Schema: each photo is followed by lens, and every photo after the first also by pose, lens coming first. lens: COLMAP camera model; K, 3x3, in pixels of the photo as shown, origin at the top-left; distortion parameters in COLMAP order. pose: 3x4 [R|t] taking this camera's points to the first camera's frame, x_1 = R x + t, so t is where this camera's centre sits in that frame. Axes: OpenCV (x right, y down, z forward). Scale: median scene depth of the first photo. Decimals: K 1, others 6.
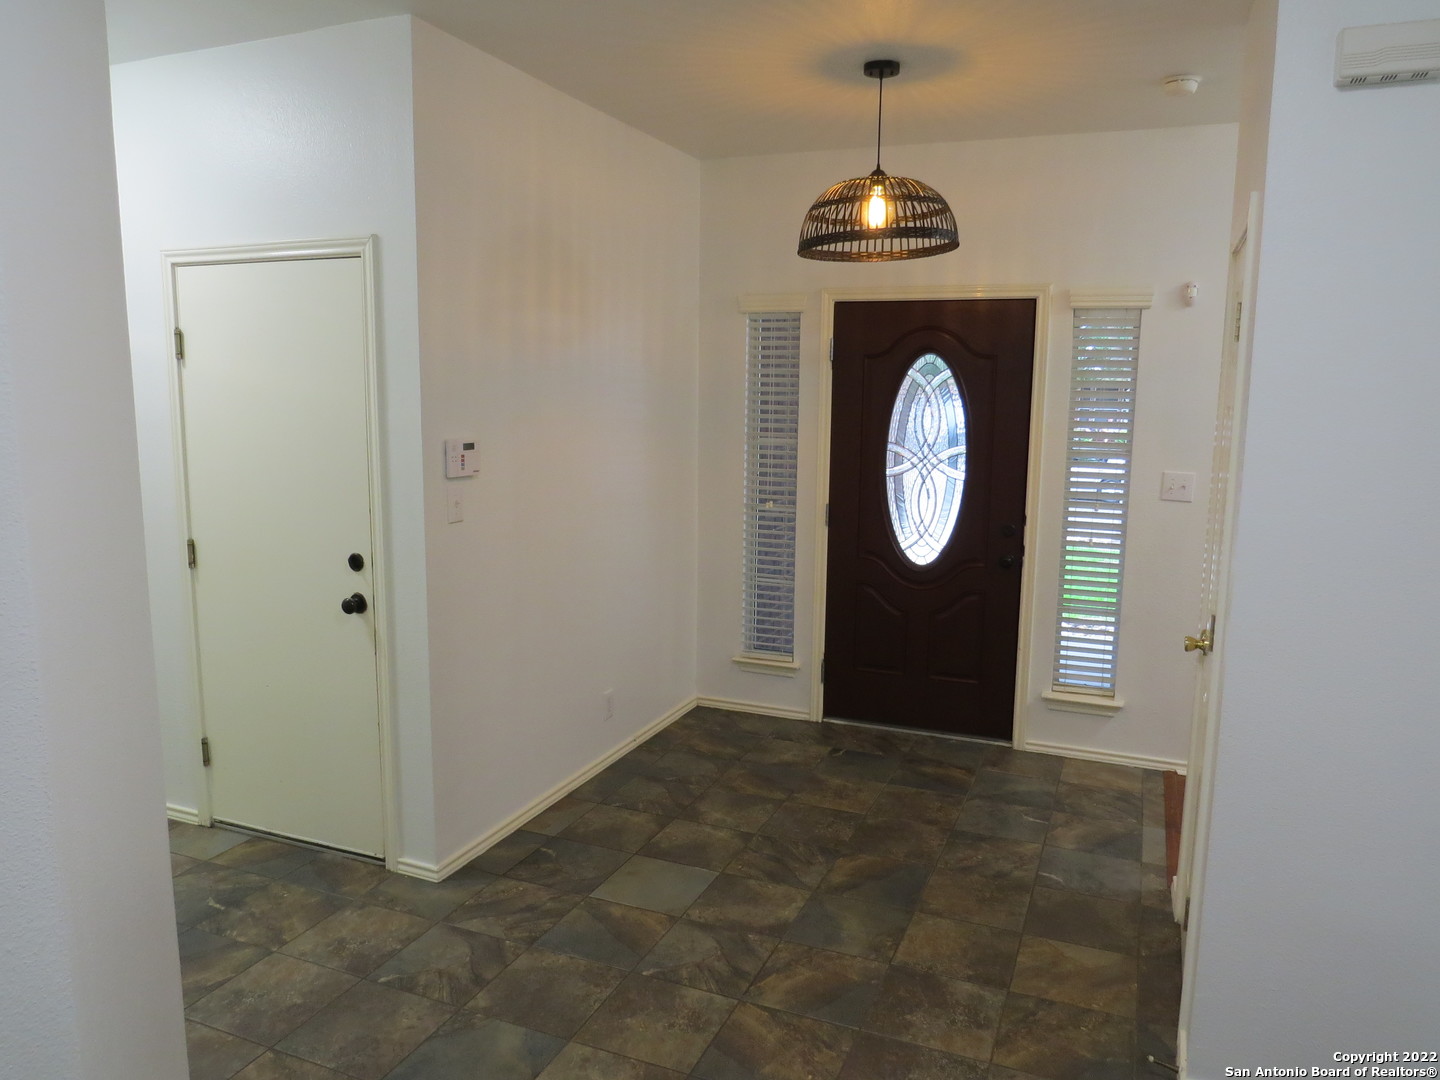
lens RADIAL K [[1035.6, 0, 720.0], [0, 1035.6, 540.0], [0, 0, 1]] dist [-0.023827, 0.008226]
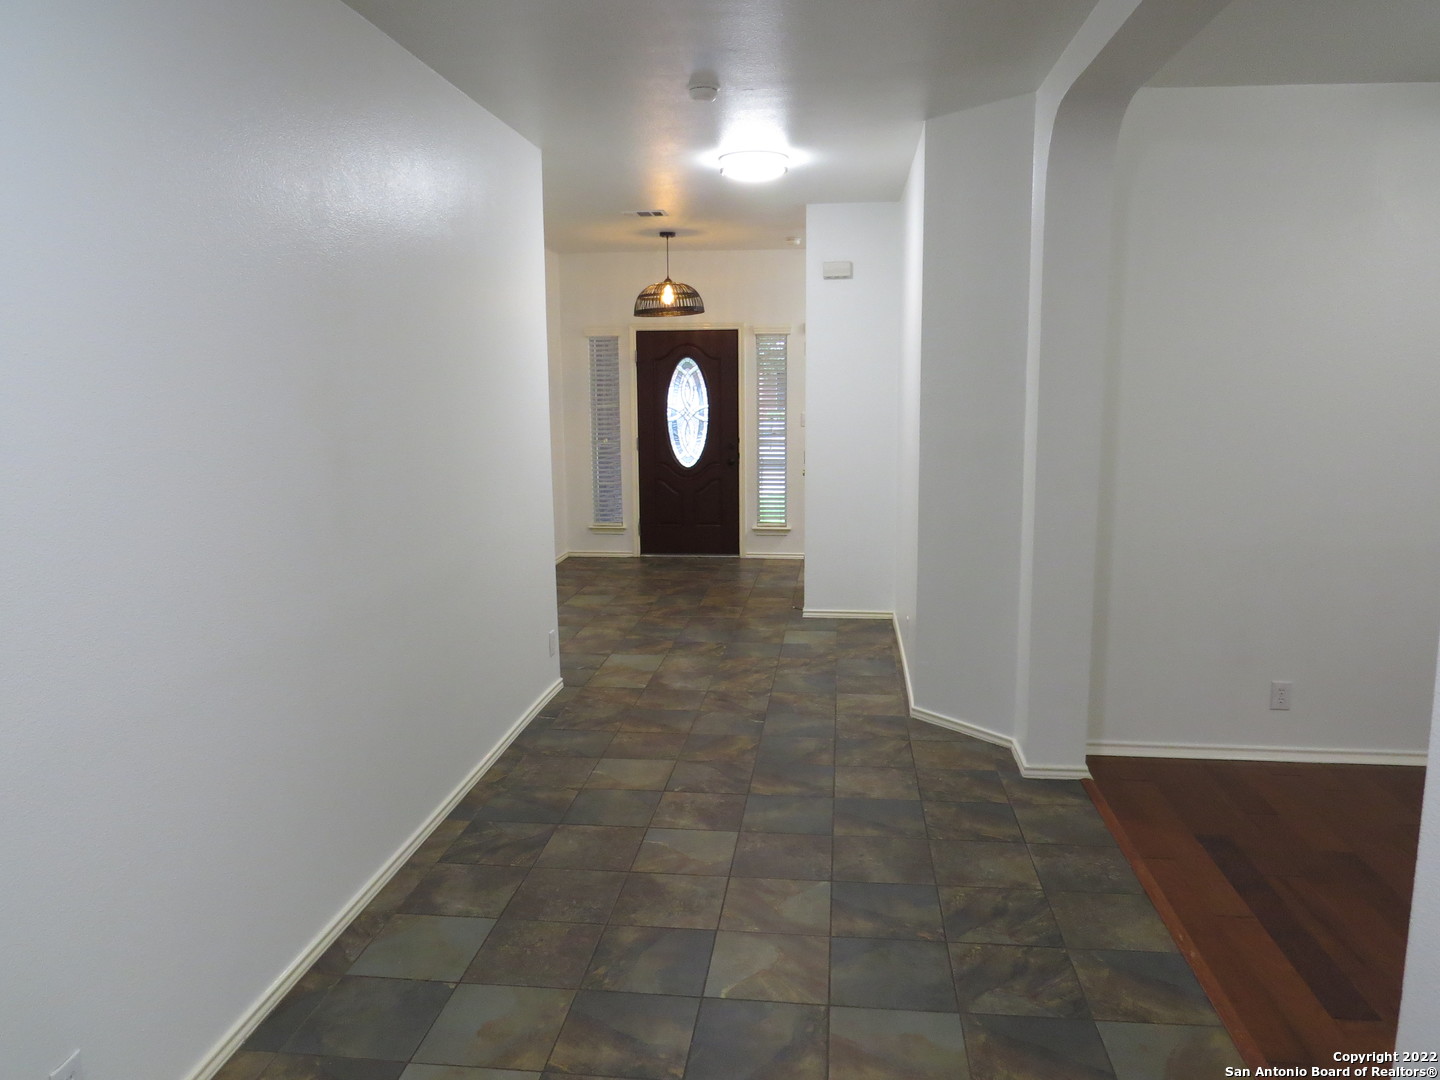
lens RADIAL K [[1035.6, 0, 720.0], [0, 1035.6, 540.0], [0, 0, 1]] dist [-0.023827, 0.008226]
pose [[0.961833, -0.062352, 0.266439, -0.278473], [0.060754, 0.998051, 0.014245, 0.139646], [-0.266808, 0.002486, 0.963746, -0.897352]]
